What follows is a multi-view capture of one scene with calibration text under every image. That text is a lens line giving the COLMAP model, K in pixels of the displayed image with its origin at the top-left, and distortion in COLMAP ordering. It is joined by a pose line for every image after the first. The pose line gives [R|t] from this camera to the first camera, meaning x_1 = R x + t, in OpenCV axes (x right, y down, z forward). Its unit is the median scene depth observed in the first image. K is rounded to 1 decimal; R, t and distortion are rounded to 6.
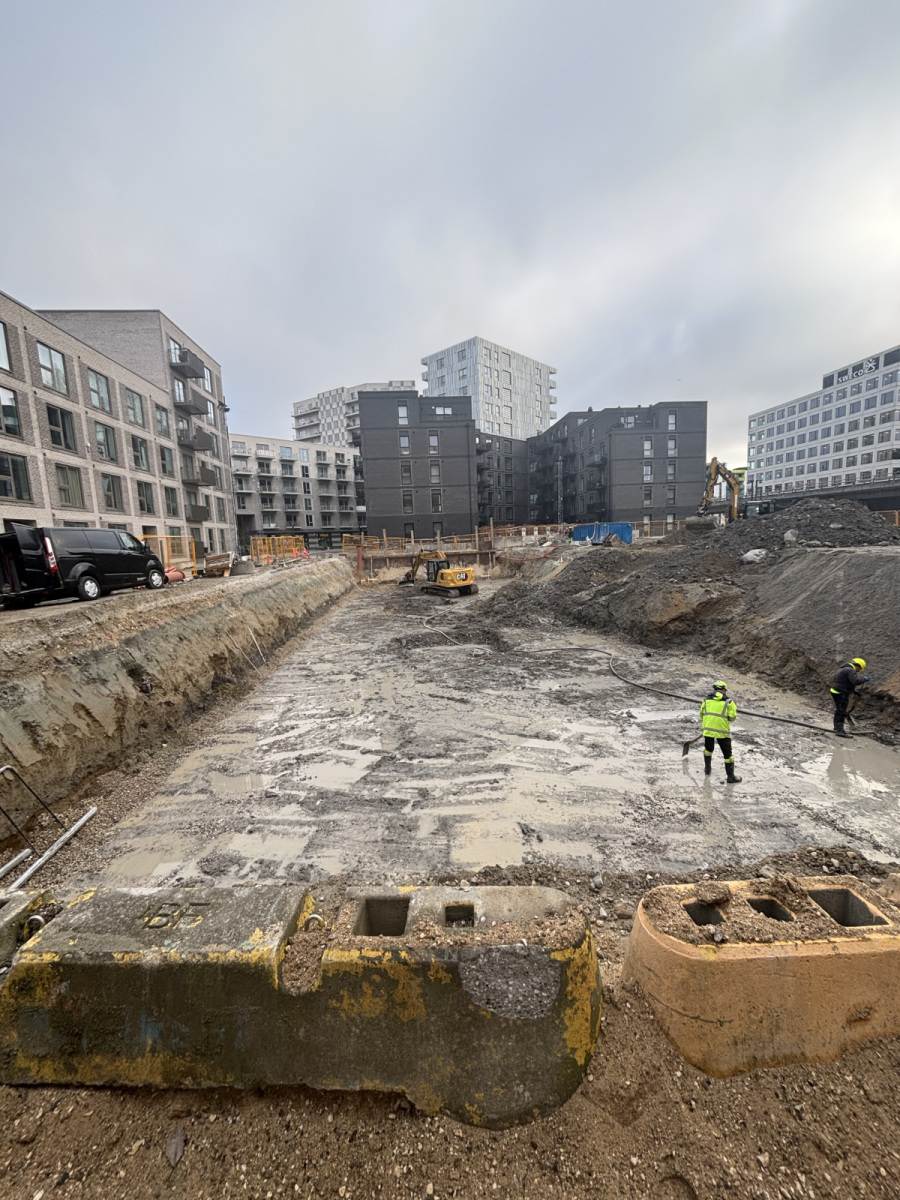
lens RADIAL K [[486.3, 0, 449.8], [0, 486.3, 603.9], [0, 0, 1]] dist [-0.000584, -0.000333]
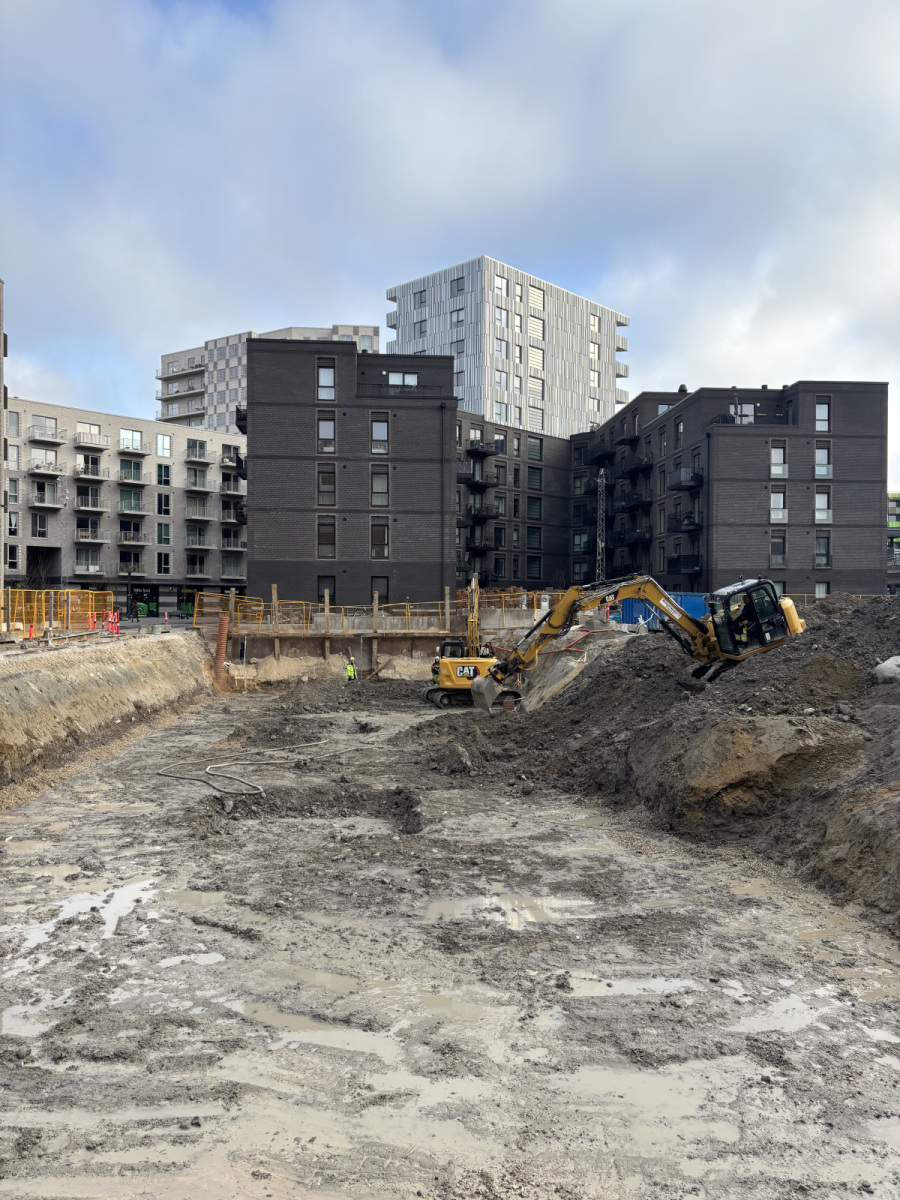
lens RADIAL K [[909.2, 0, 450.0], [0, 909.2, 600.0], [0, 0, 1]] dist [0.009700, -0.003166]
pose [[0.998897, 0.046396, -0.007286, 0.108786], [-0.046960, 0.988794, -0.141711, -0.007295], [0.000629, 0.141896, 0.989881, 0.018276]]
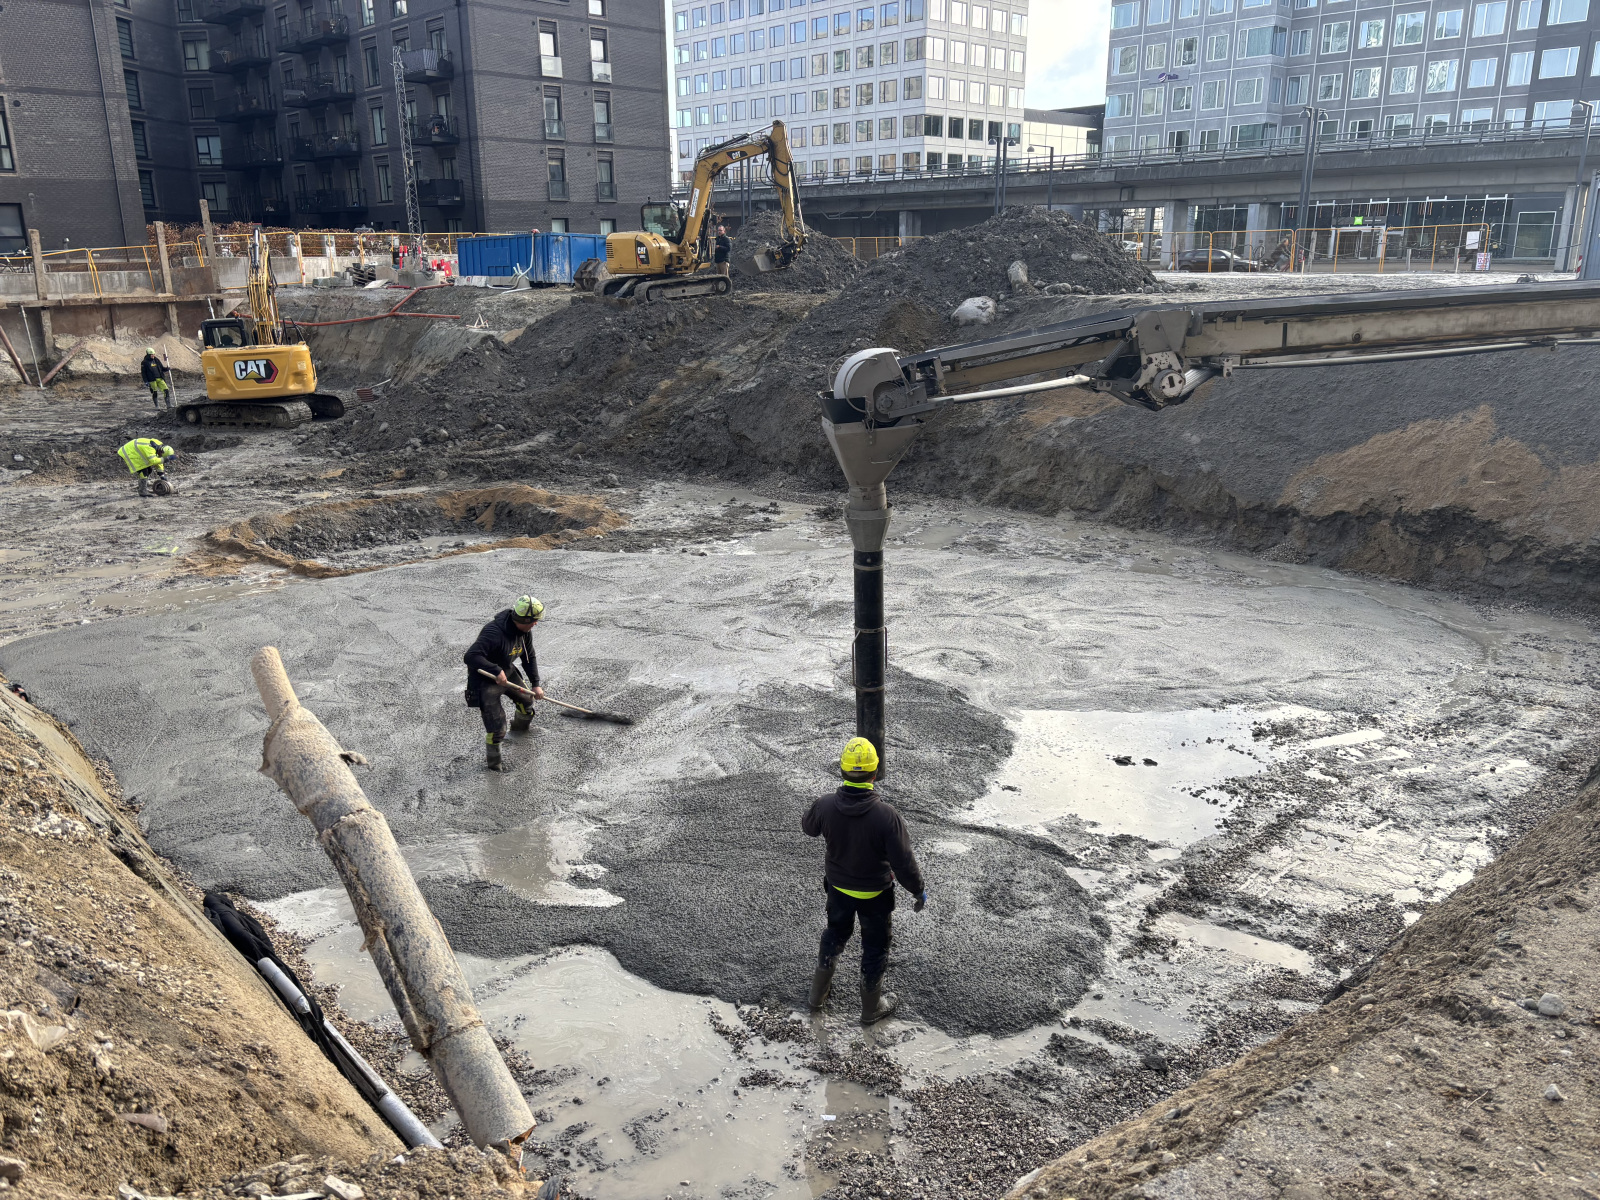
lens RADIAL K [[1217.5, 0, 800.0], [0, 1217.5, 600.0], [0, 0, 1]] dist [0.069339, -0.068315]
pose [[0.770135, -0.139432, 0.622456, -0.296204], [0.061933, 0.987552, 0.144587, 0.007905], [-0.634868, -0.072801, 0.769183, 0.035936]]
